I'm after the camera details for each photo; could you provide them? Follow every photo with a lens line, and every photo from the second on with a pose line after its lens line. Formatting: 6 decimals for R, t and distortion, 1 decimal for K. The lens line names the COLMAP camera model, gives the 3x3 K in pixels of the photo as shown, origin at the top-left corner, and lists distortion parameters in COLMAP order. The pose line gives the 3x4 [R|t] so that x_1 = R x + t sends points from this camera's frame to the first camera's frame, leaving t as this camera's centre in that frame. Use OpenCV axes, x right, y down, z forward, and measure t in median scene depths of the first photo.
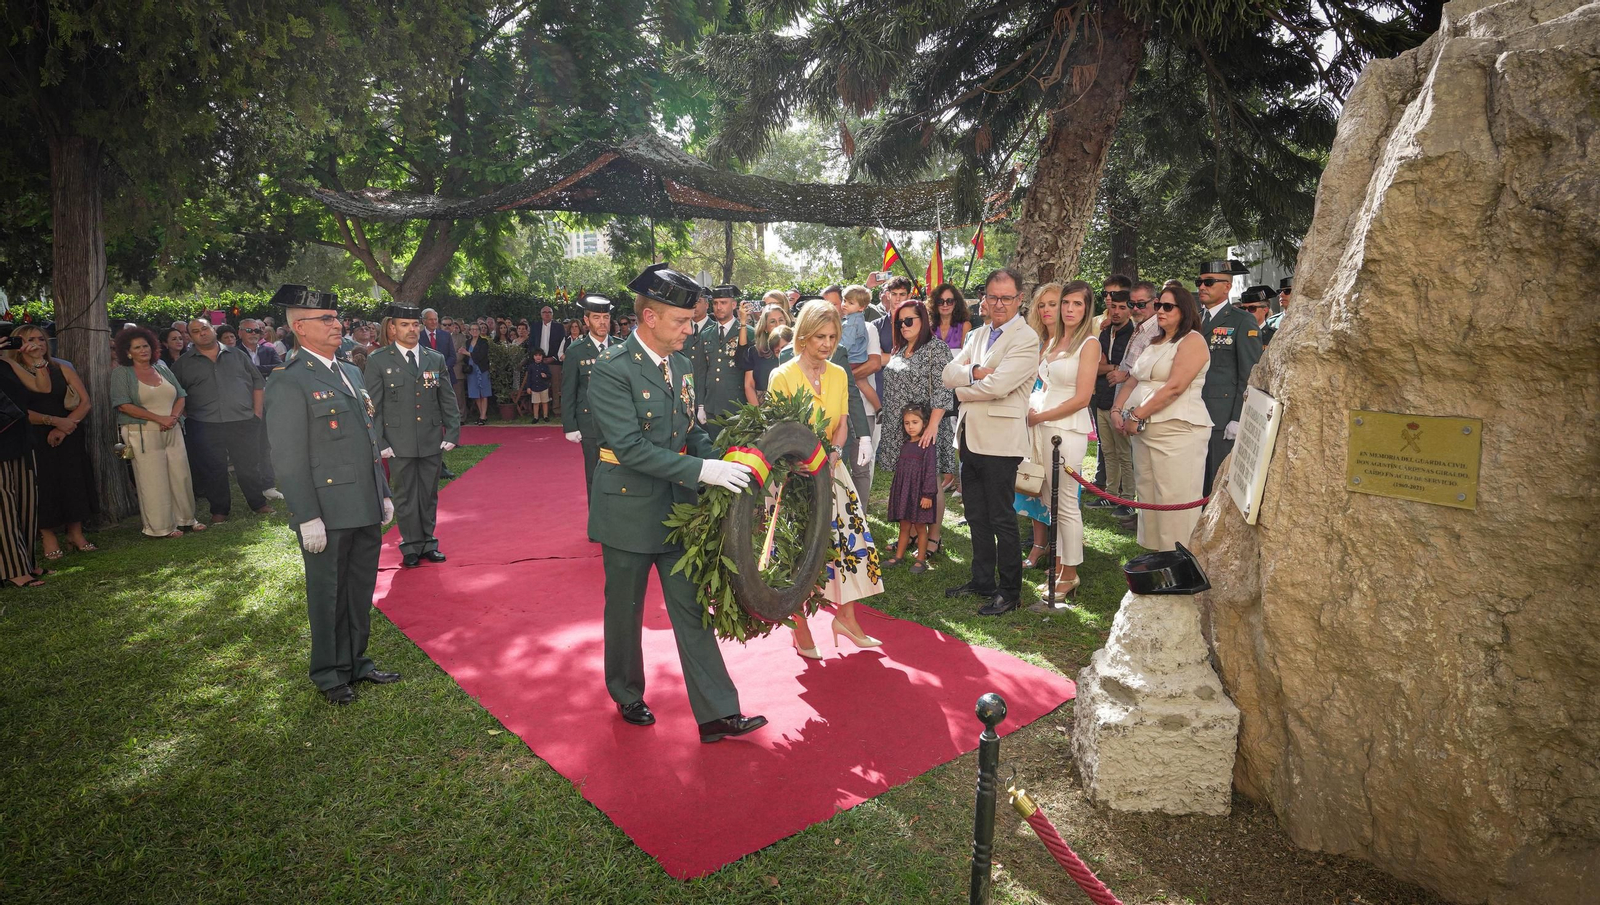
lens RADIAL K [[787.4, 0, 798.3], [0, 787.4, 450.0], [0, 0, 1]] dist [-0.031477, 0.005448]
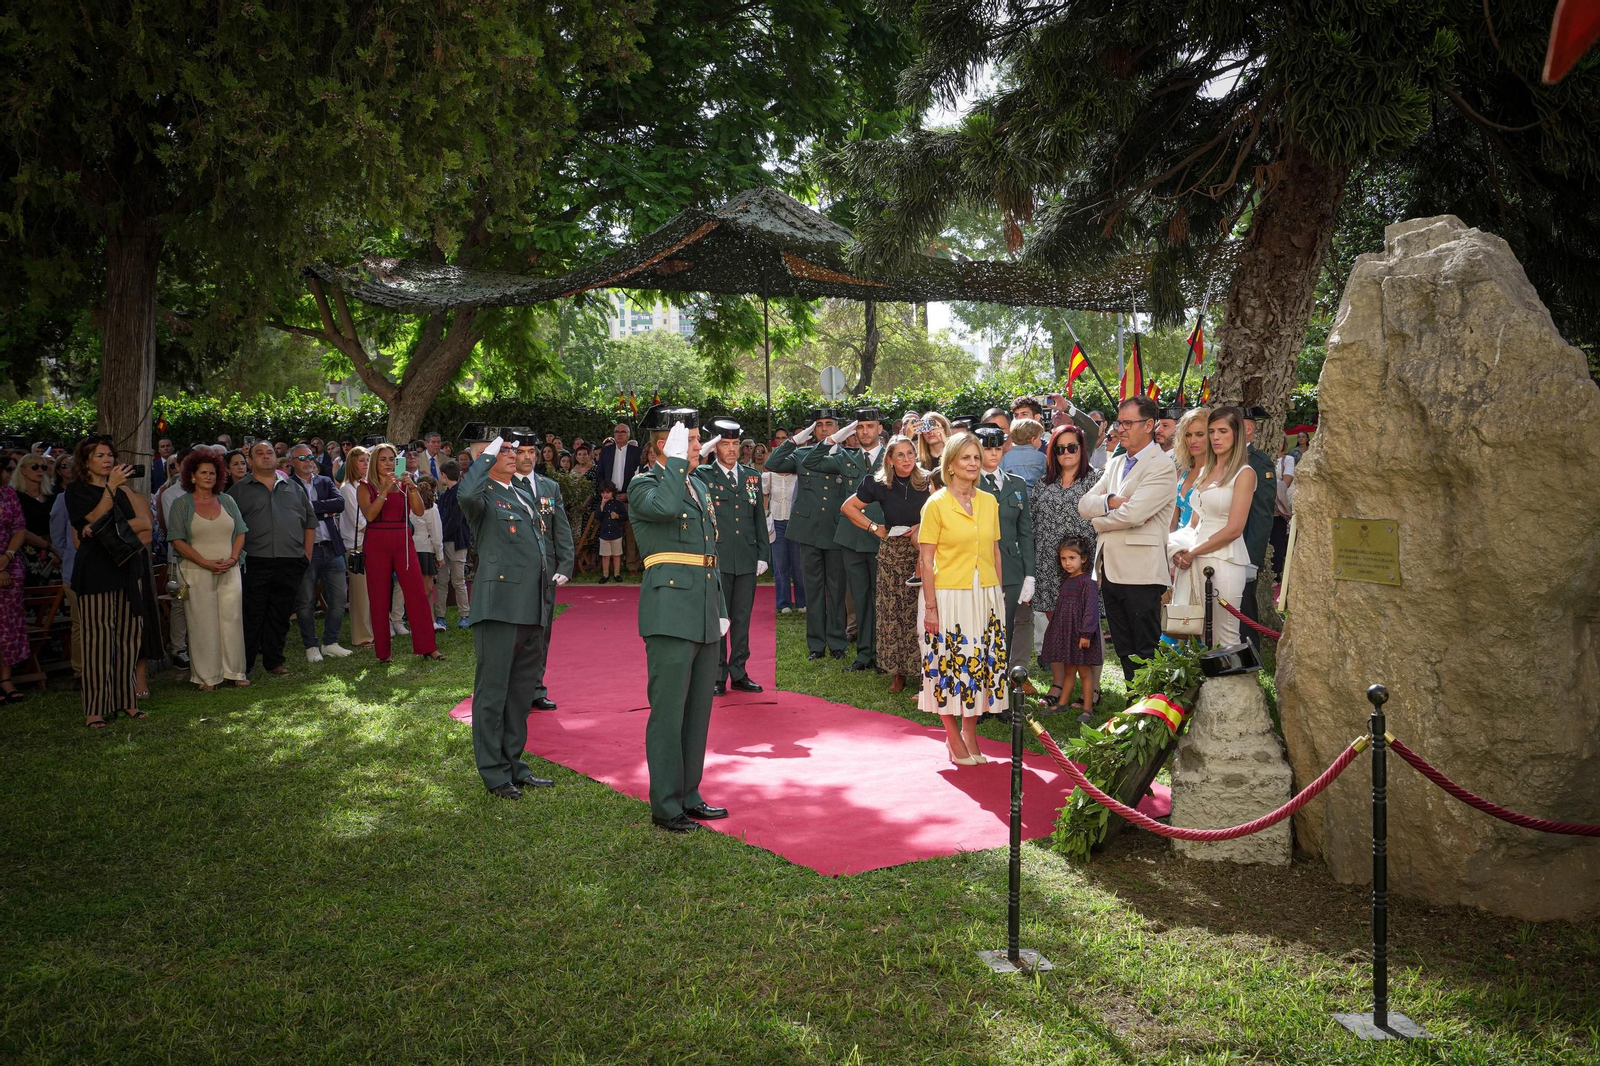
lens RADIAL K [[1622.0, 0, 808.6], [0, 1622.0, 539.5], [0, 0, 1]] dist [0.125302, 0.000000]
pose [[0.992459, 0.005636, -0.122447, 0.089700], [-0.017469, 0.995249, -0.095783, 0.154387], [0.121326, 0.097200, 0.987842, -1.081813]]
